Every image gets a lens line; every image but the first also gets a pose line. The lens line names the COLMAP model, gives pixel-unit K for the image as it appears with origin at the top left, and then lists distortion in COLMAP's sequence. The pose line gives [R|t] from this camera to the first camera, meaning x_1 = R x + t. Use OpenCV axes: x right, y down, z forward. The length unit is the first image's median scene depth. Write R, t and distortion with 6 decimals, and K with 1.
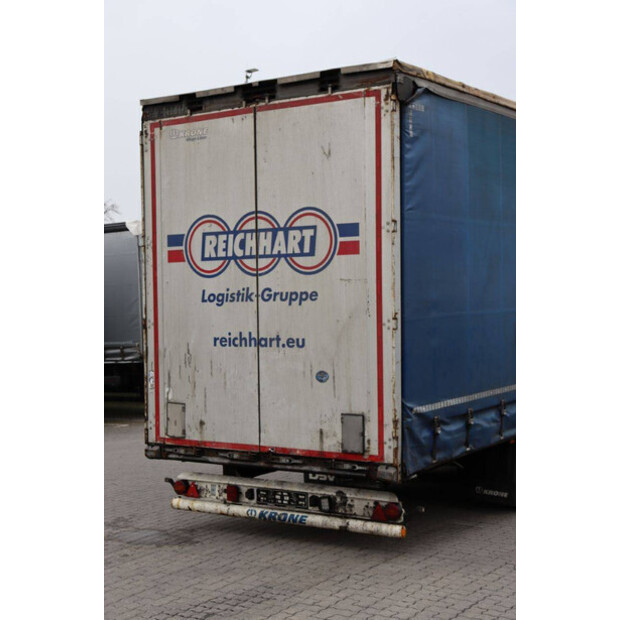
lens RADIAL K [[981.7, 0, 313.9], [0, 981.7, 309.4], [0, 0, 1]] dist [0.152363, 0.000000]
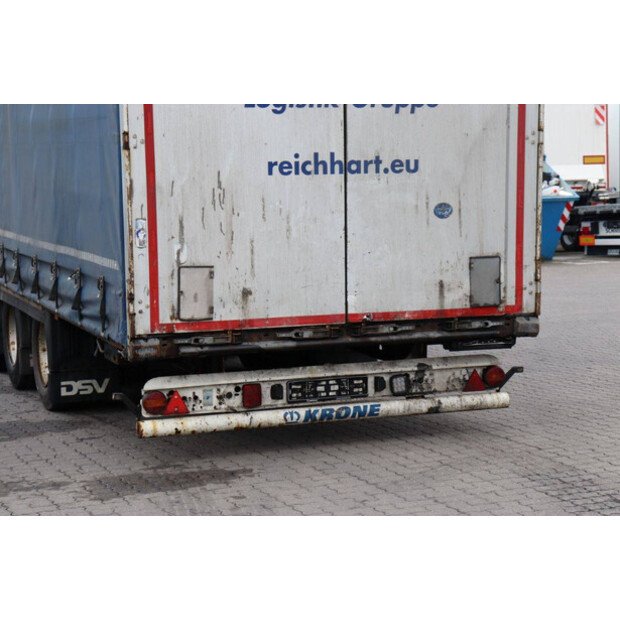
lens RADIAL K [[1455.3, 0, 314.4], [0, 1455.3, 304.4], [0, 0, 1]] dist [0.431476, 0.000000]
pose [[0.588214, -0.075340, 0.805188, -0.914798], [0.010000, 0.996252, 0.085913, 0.041279], [-0.808644, -0.042483, 0.586763, 0.407411]]
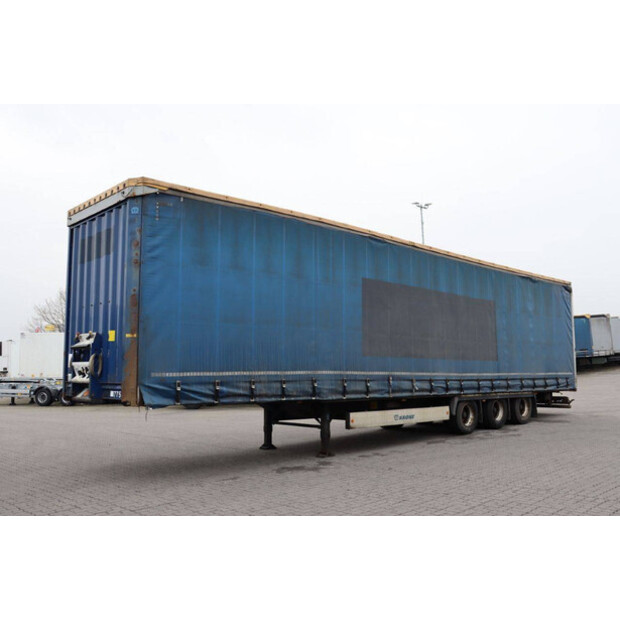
lens RADIAL K [[621.9, 0, 316.6], [0, 621.9, 300.6], [0, 0, 1]] dist [-0.089172, 0.000000]
pose [[-0.972623, 0.041835, 0.228593, 0.207340], [0.016837, 0.993763, -0.110234, 0.068258], [-0.231779, -0.103367, -0.967261, 3.464344]]
